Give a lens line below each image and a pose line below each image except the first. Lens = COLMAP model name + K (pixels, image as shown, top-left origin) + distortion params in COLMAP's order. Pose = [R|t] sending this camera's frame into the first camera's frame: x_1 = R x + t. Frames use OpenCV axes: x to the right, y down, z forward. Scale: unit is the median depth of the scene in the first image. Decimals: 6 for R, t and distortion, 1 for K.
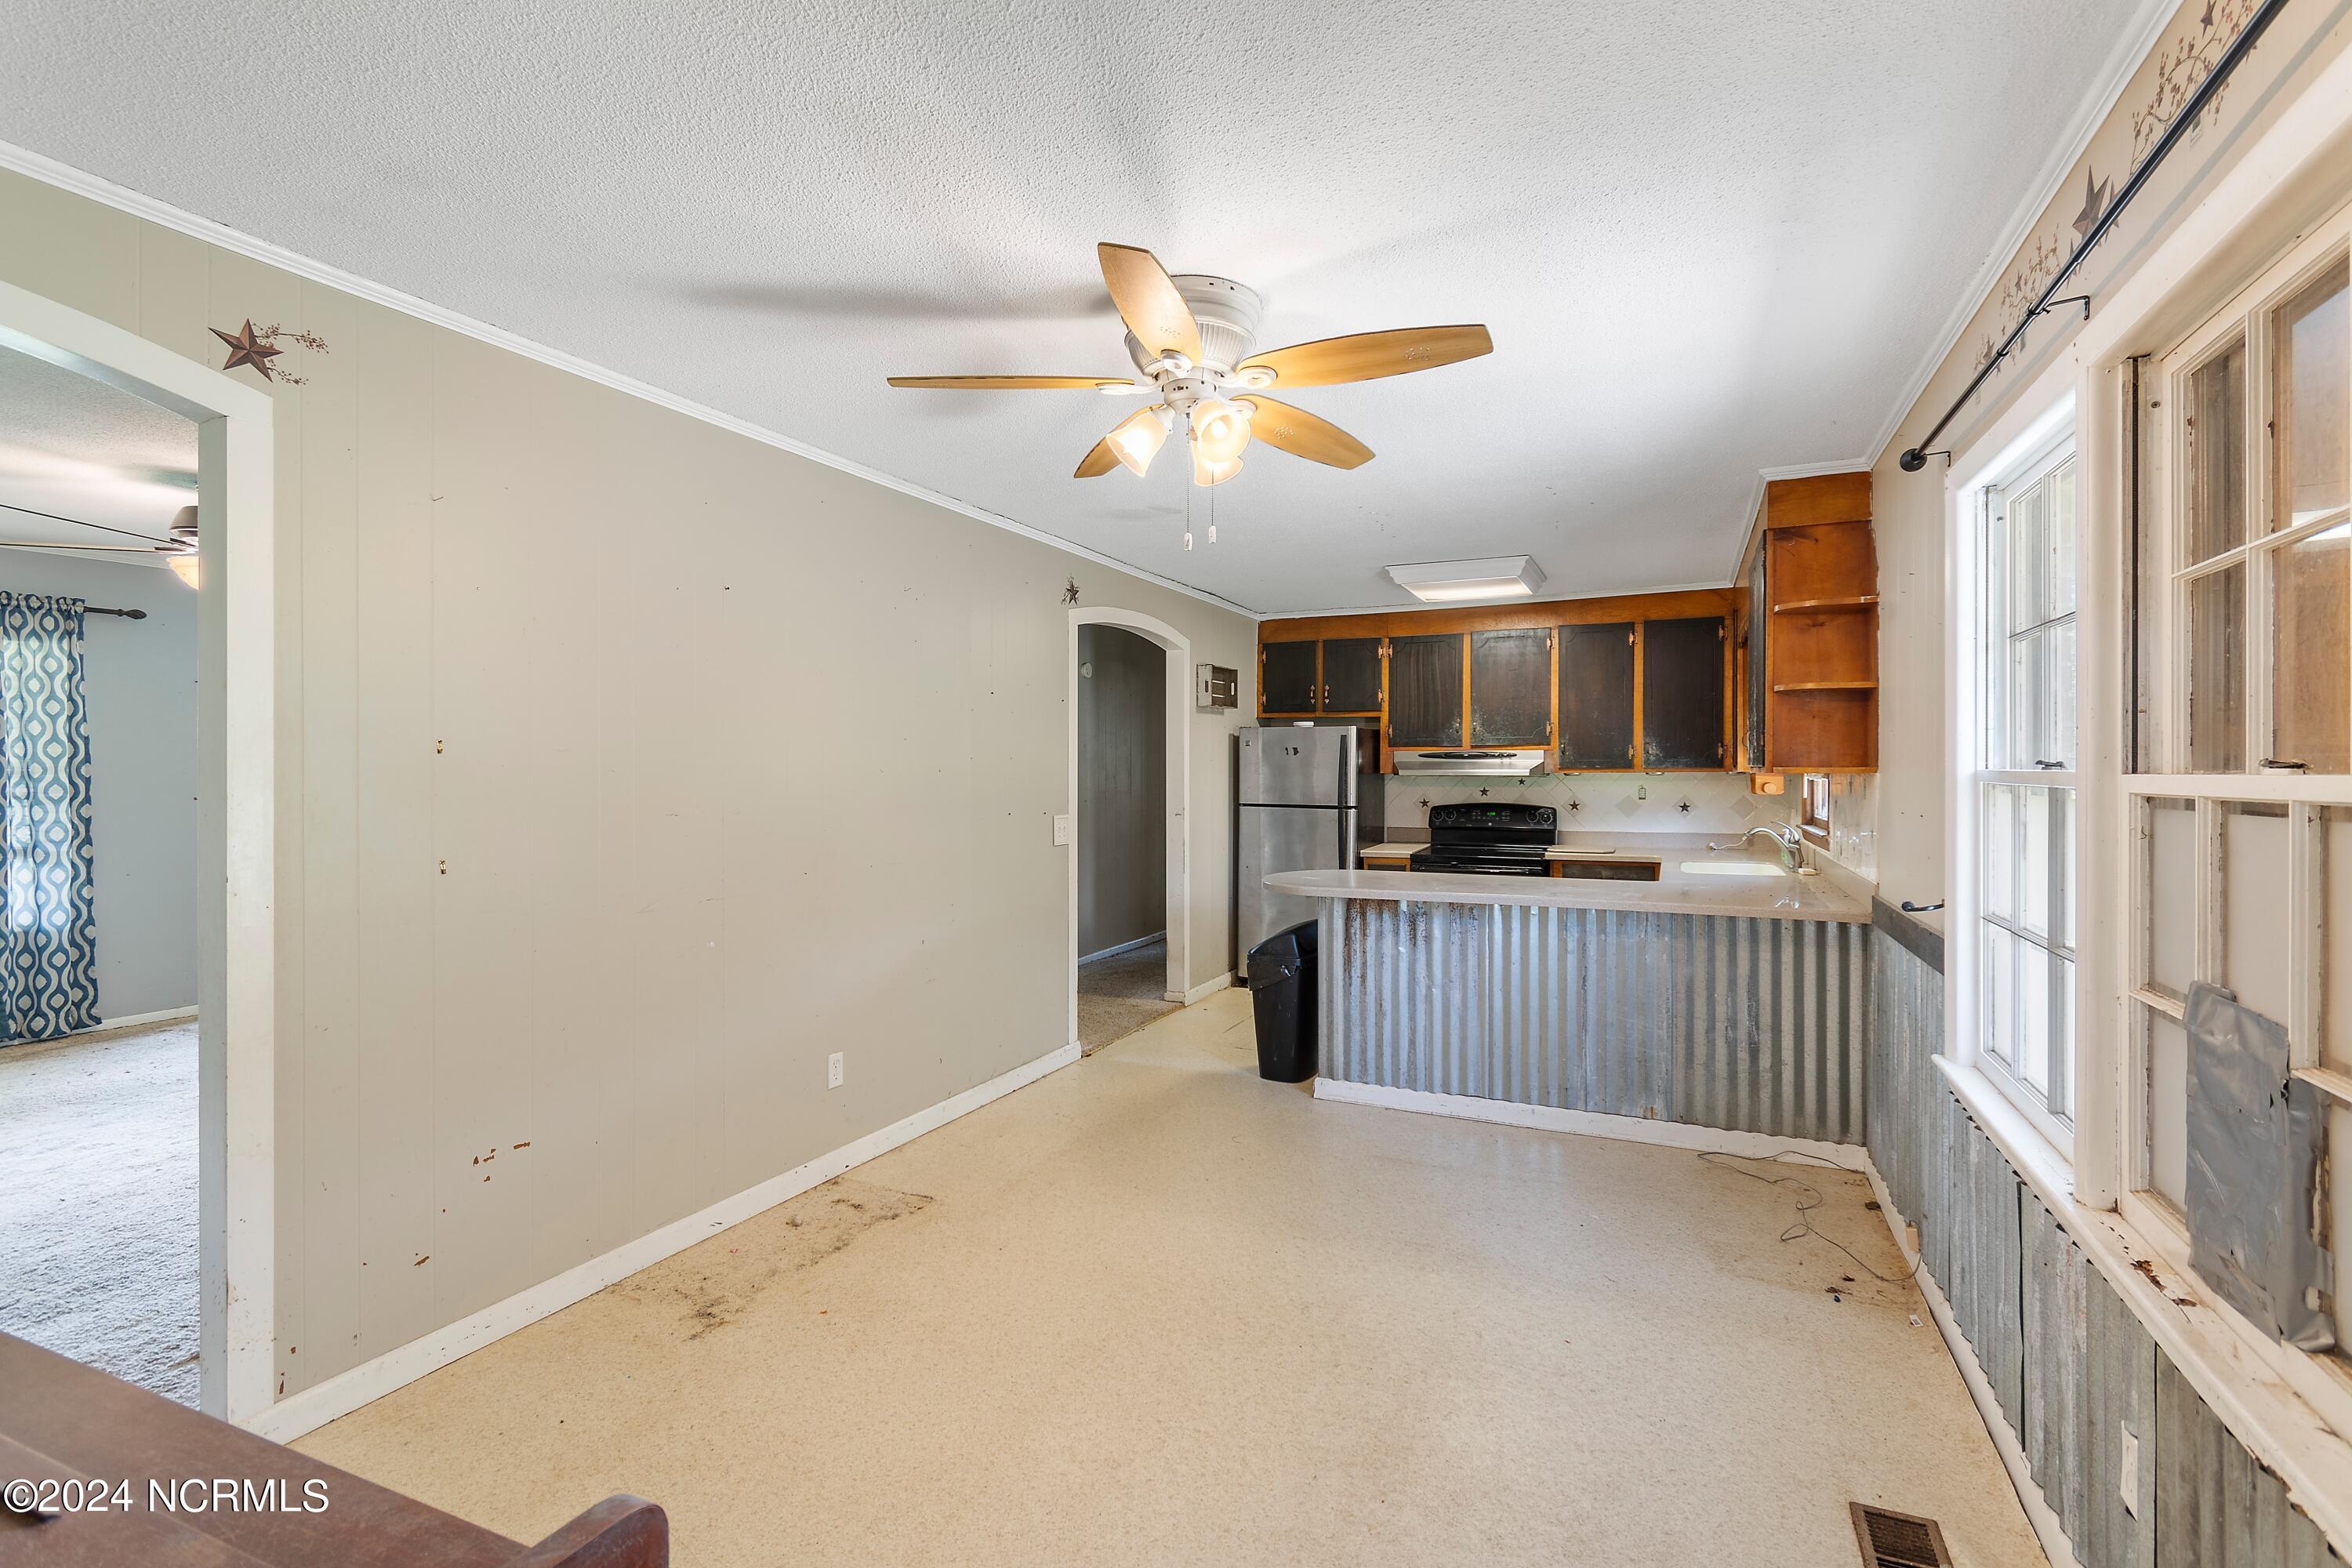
lens RADIAL K [[1049.9, 0, 1177.2], [0, 1049.9, 772.8], [0, 0, 1]] dist [0.006381, -0.002859]
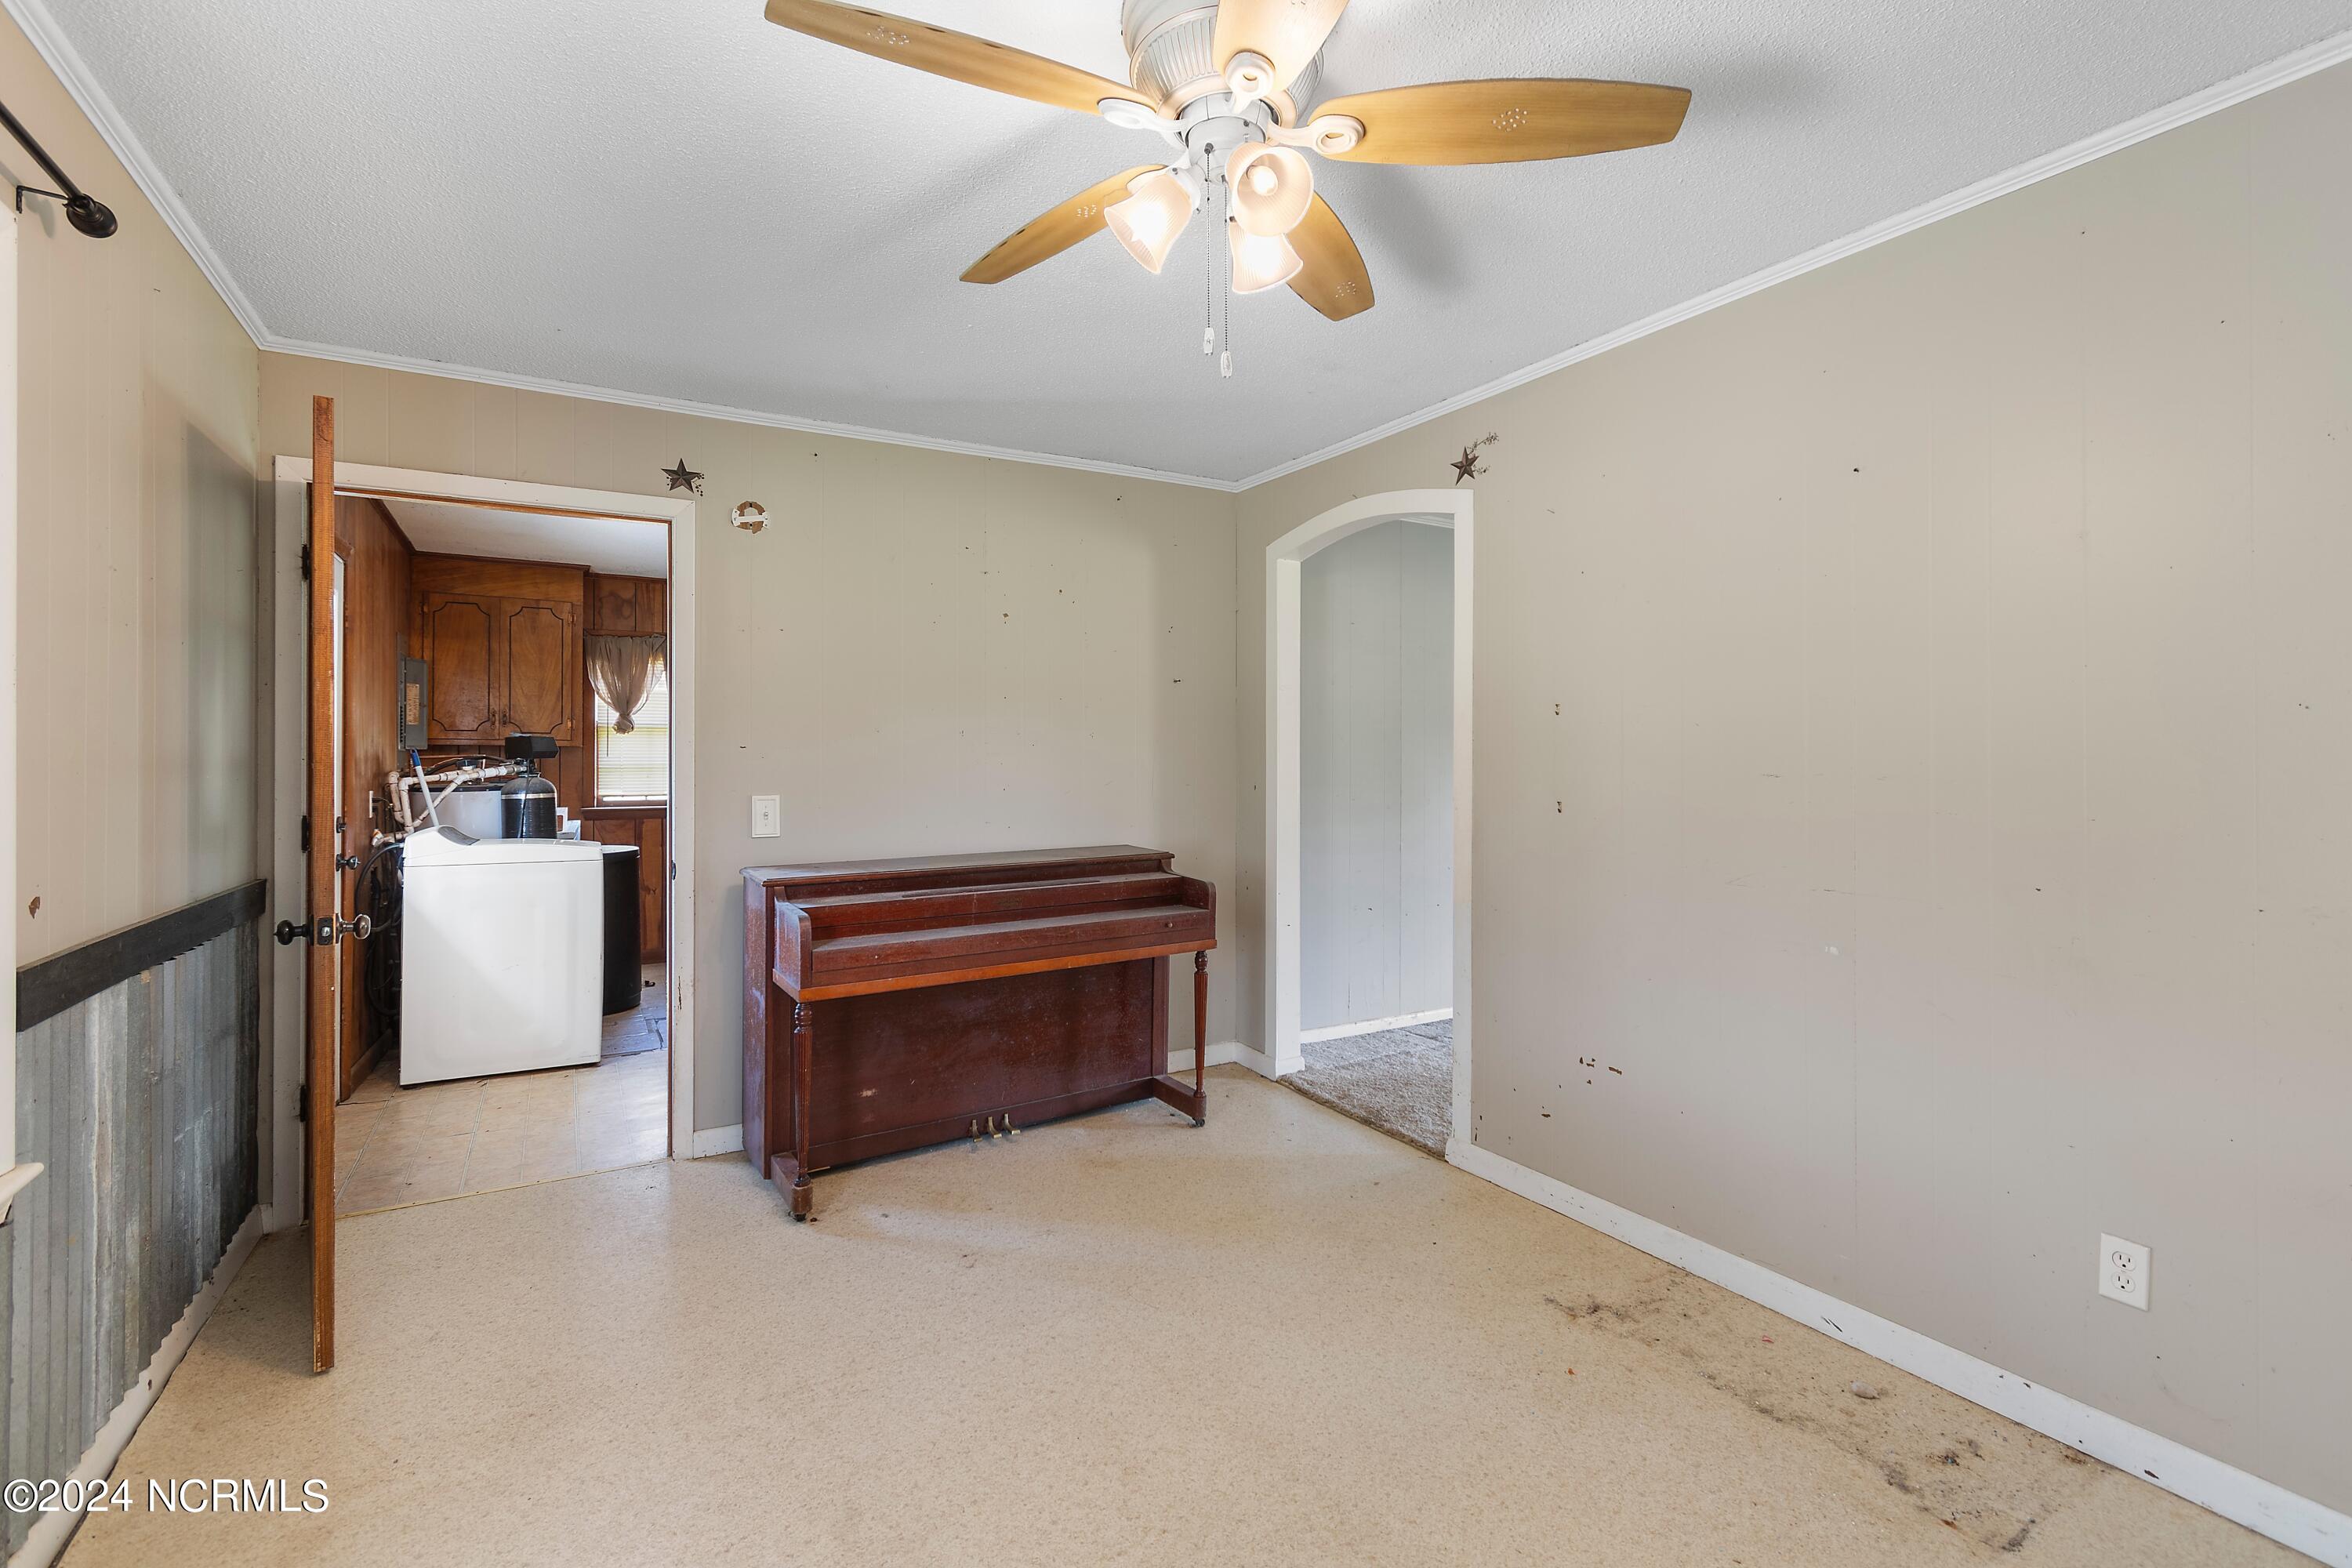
lens RADIAL K [[1049.9, 0, 1168.6], [0, 1049.9, 753.1], [0, 0, 1]] dist [0.006381, -0.002859]
pose [[-0.571872, -0.006228, -0.820319, 0.221338], [-0.004695, 0.999980, -0.004318, 0.013135], [0.820329, 0.001382, -0.571890, 0.509538]]
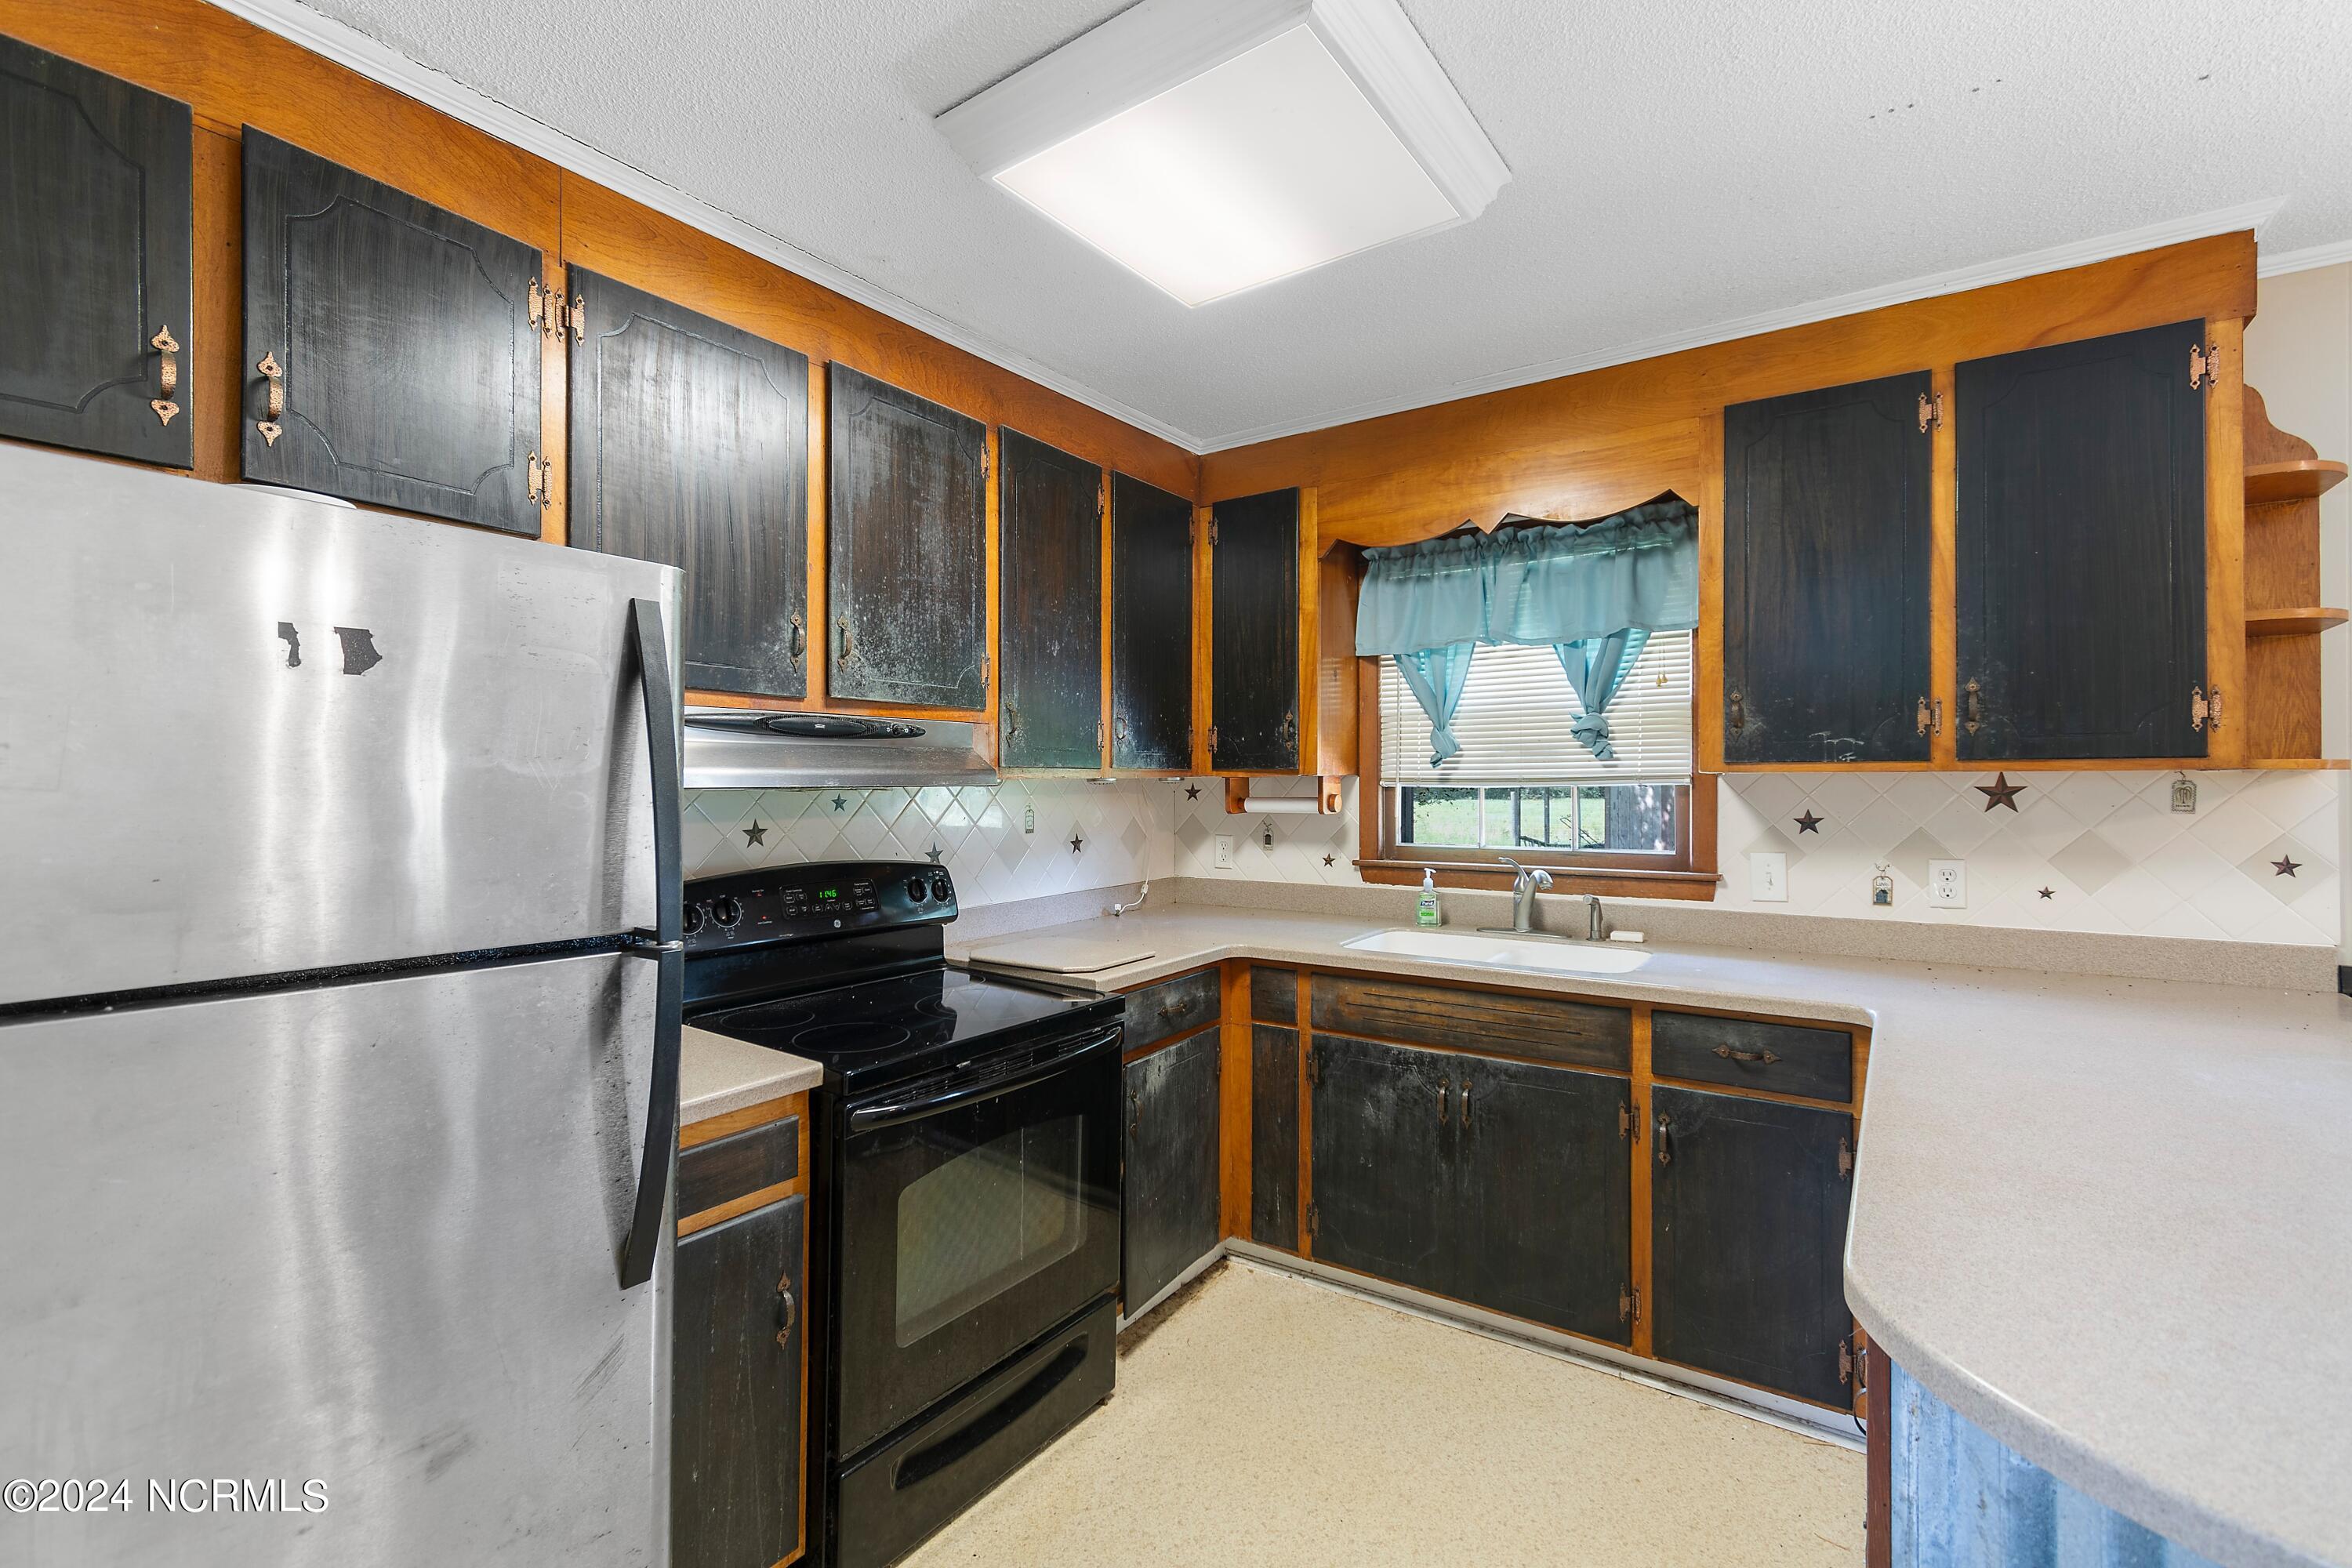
lens RADIAL K [[1049.9, 0, 1160.8], [0, 1049.9, 779.6], [0, 0, 1]] dist [0.006381, -0.002859]
pose [[0.170673, 0.001336, 0.985327, -0.033982], [0.007325, 0.999970, -0.002624, 0.001905], [-0.985301, 0.007665, 0.170658, 0.863119]]
